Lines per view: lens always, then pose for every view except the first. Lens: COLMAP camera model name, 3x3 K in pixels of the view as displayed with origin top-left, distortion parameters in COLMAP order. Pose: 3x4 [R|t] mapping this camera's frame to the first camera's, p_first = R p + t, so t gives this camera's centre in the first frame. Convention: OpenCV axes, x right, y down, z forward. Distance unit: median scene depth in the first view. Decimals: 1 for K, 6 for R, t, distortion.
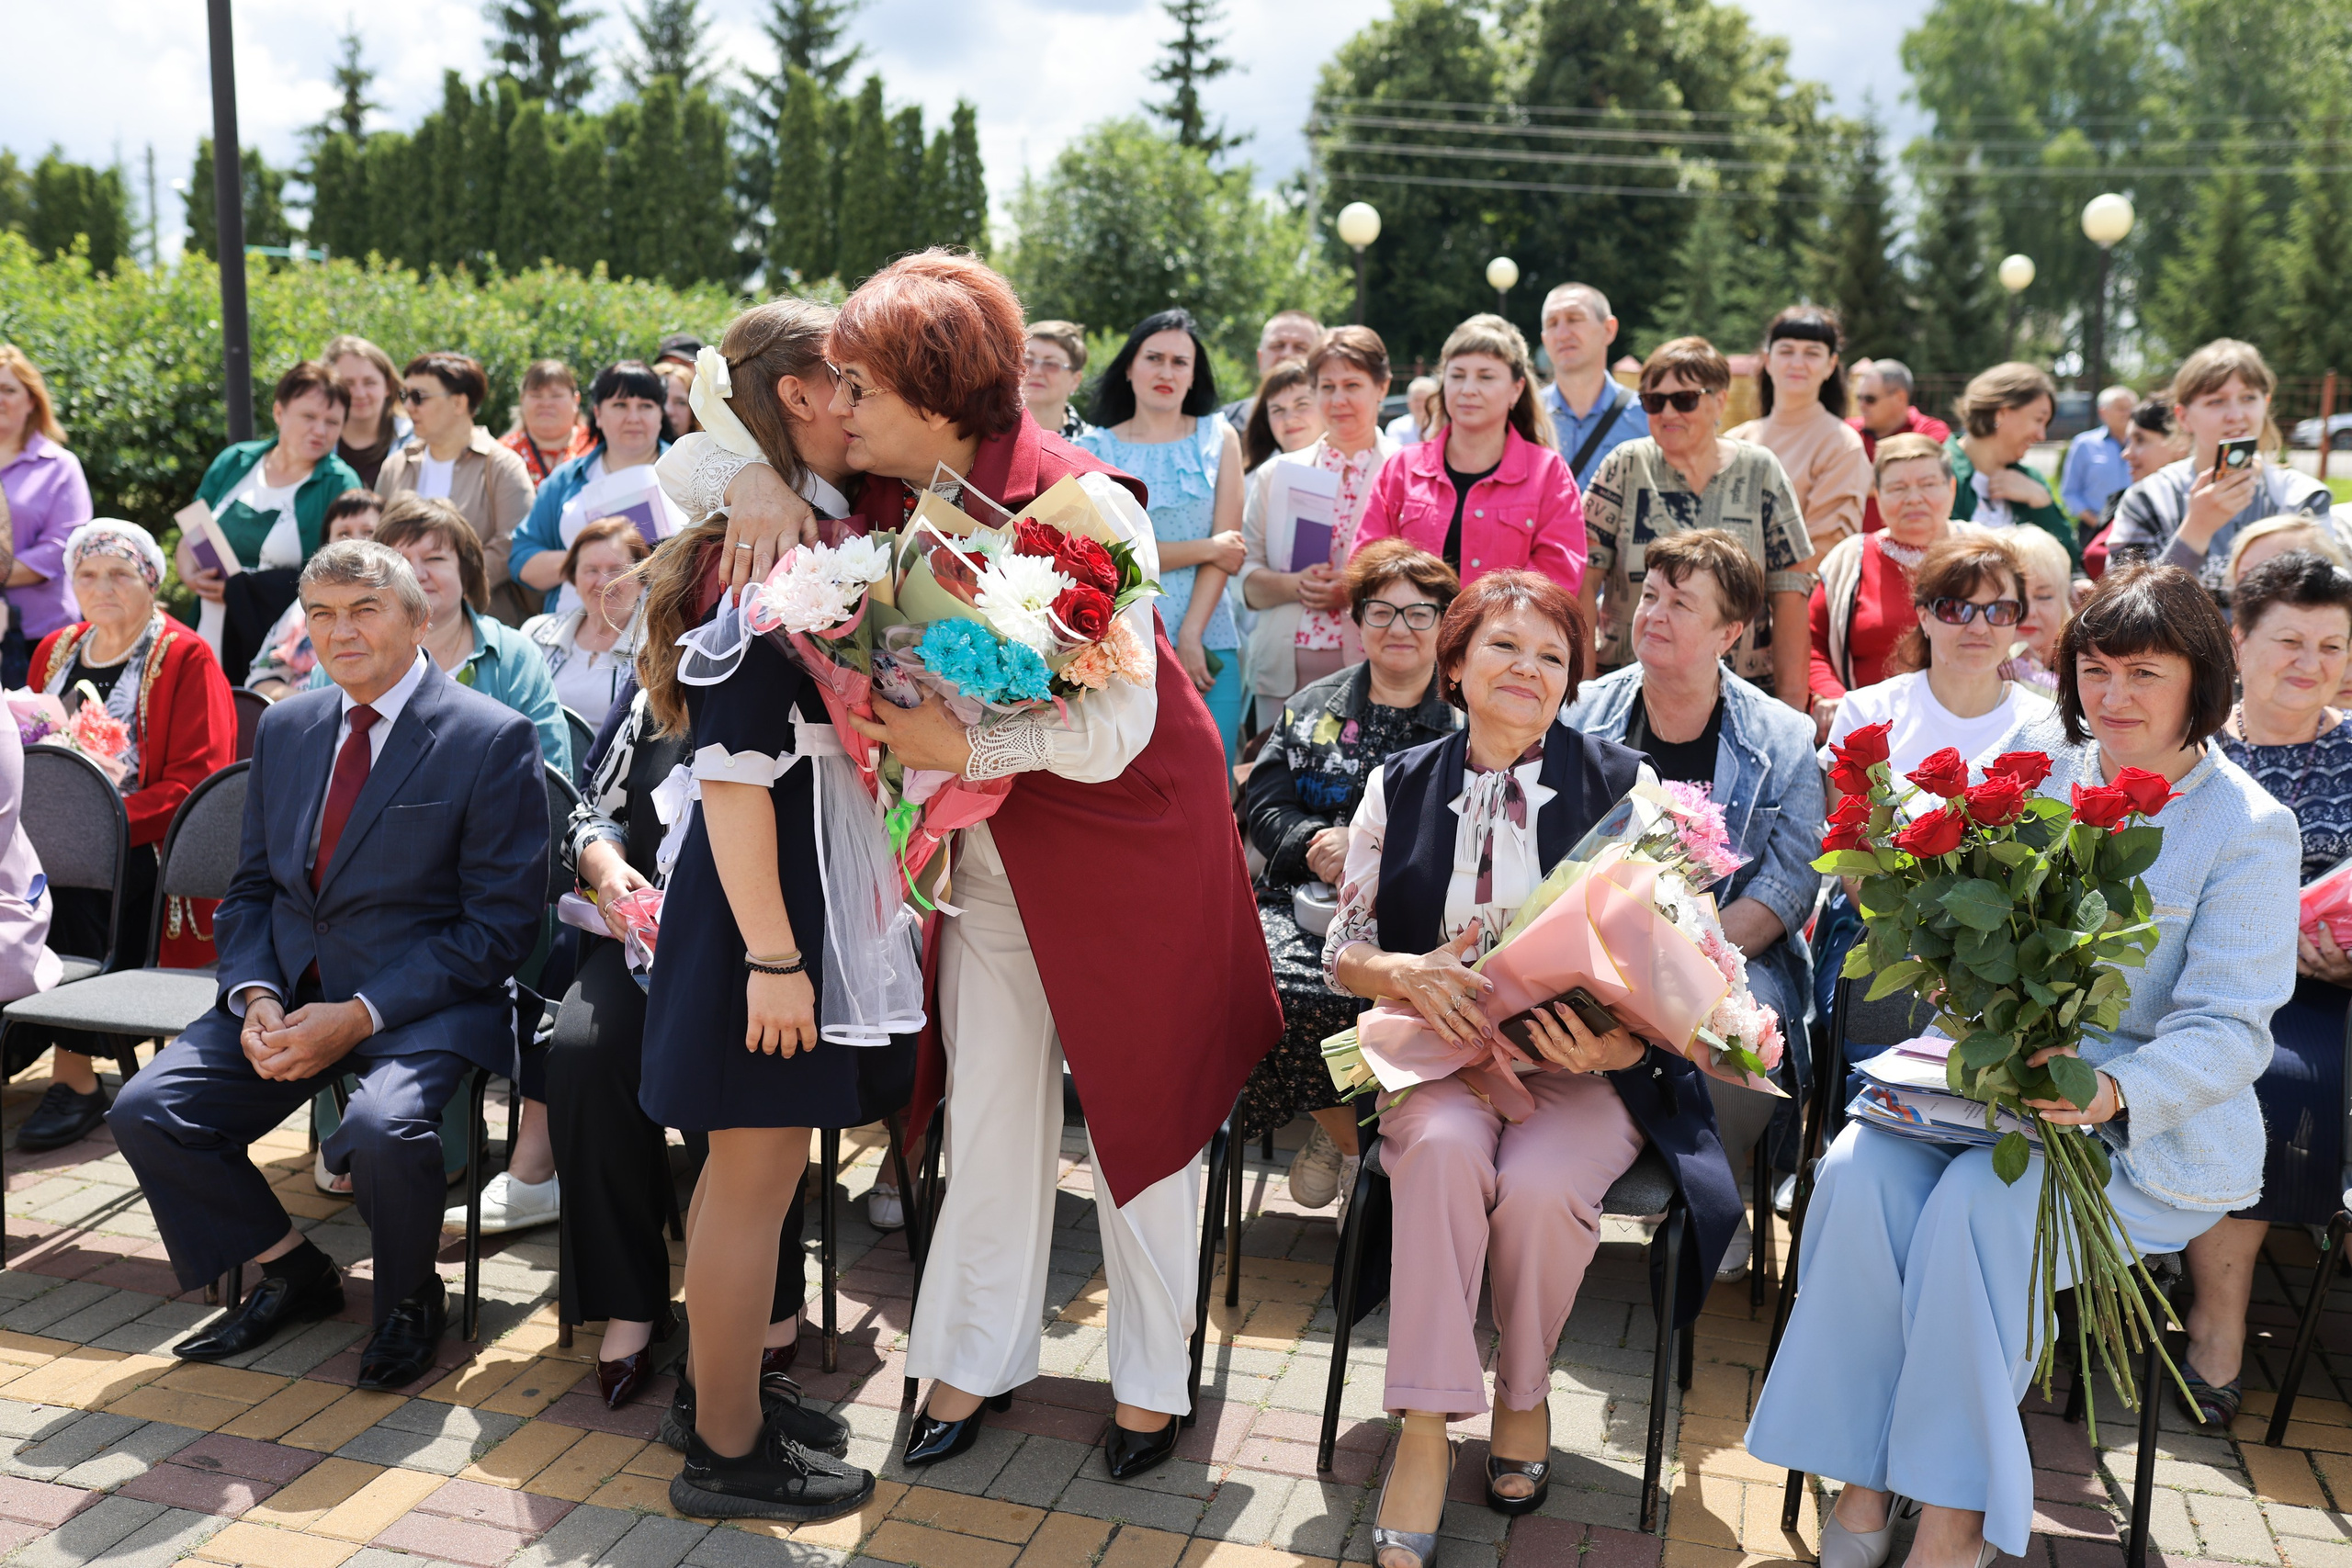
lens RADIAL K [[2274.9, 0, 1176.0], [0, 2274.9, 784.0], [0, 0, 1]] dist [-0.048913, 0.085926]
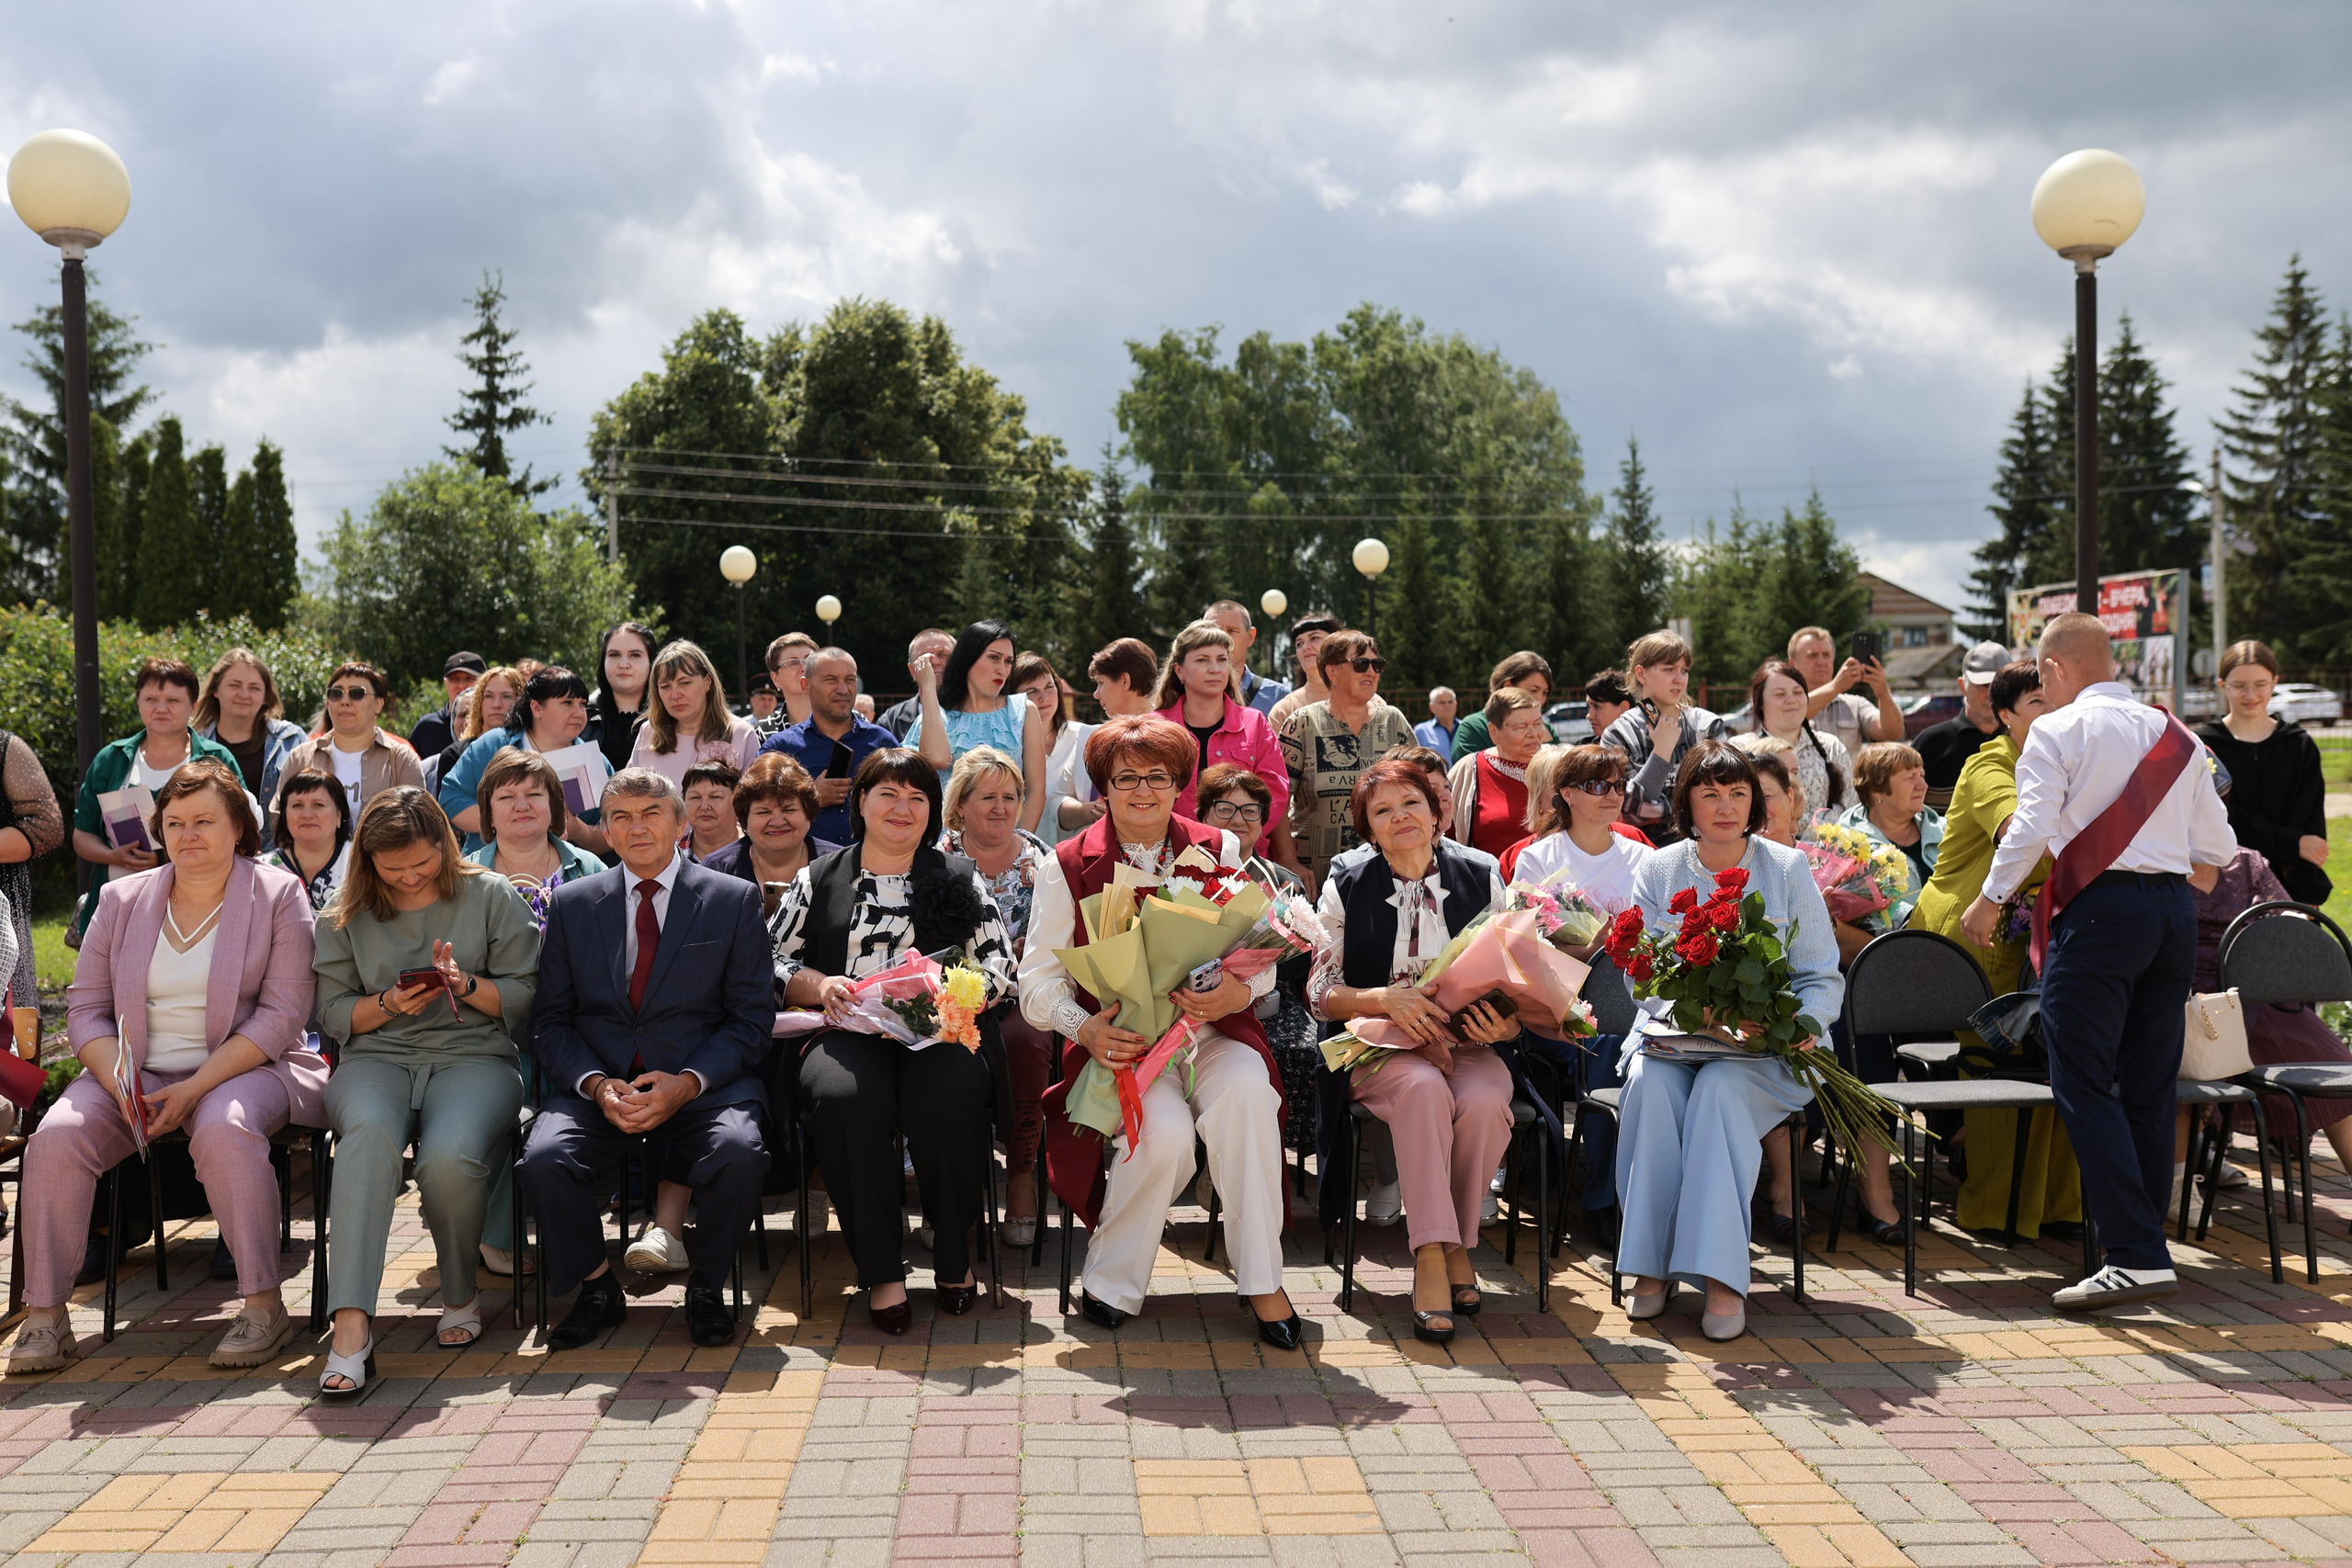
lens RADIAL K [[2250.2, 0, 1133.6], [0, 2250.2, 780.6], [0, 0, 1]] dist [-0.018471, 0.012136]
pose [[0.950366, -0.029631, 0.309721, -0.032432], [0.074476, 0.988180, -0.133988, 0.007543], [-0.302090, 0.150404, 0.941339, -0.029074]]
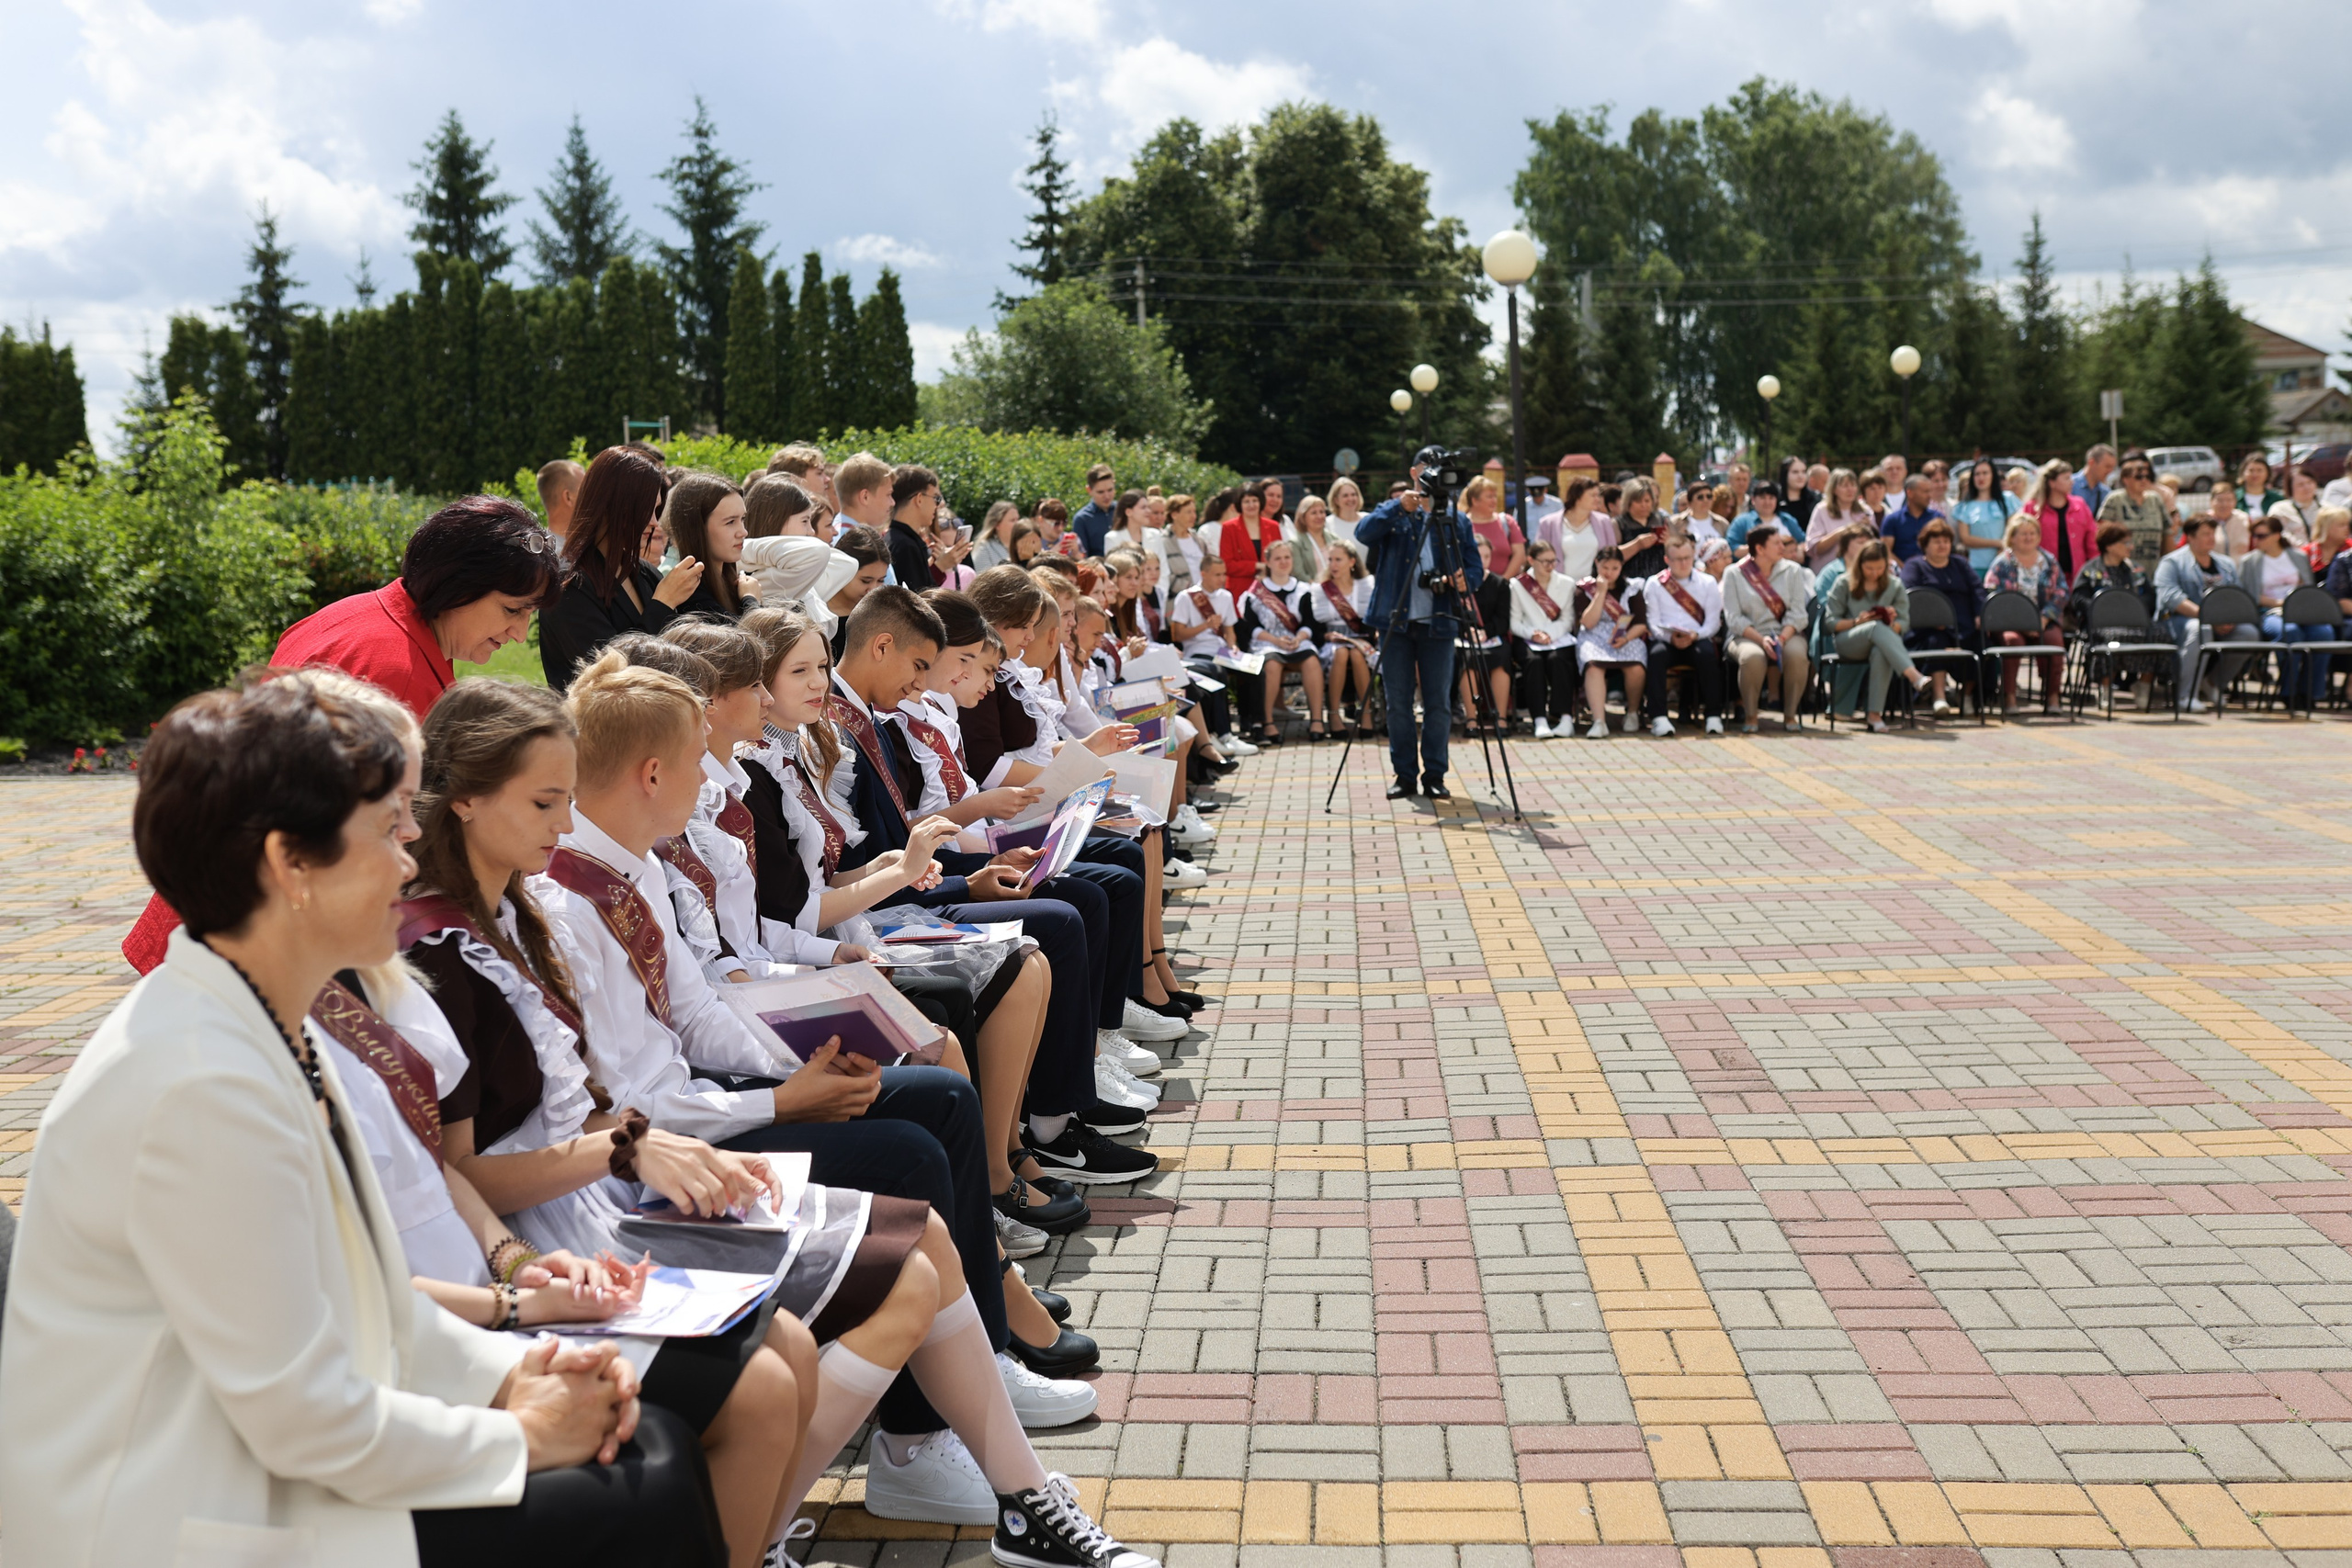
lens RADIAL K [[2274.9, 0, 1176.0], [0, 2274.9, 784.0], [0, 0, 1]] dist [-0.048913, 0.085926]
pose [[0.978161, -0.069491, 0.195888, -0.157686], [0.078463, 0.996177, -0.038411, 0.024297], [-0.192469, 0.052942, 0.979874, -0.162076]]
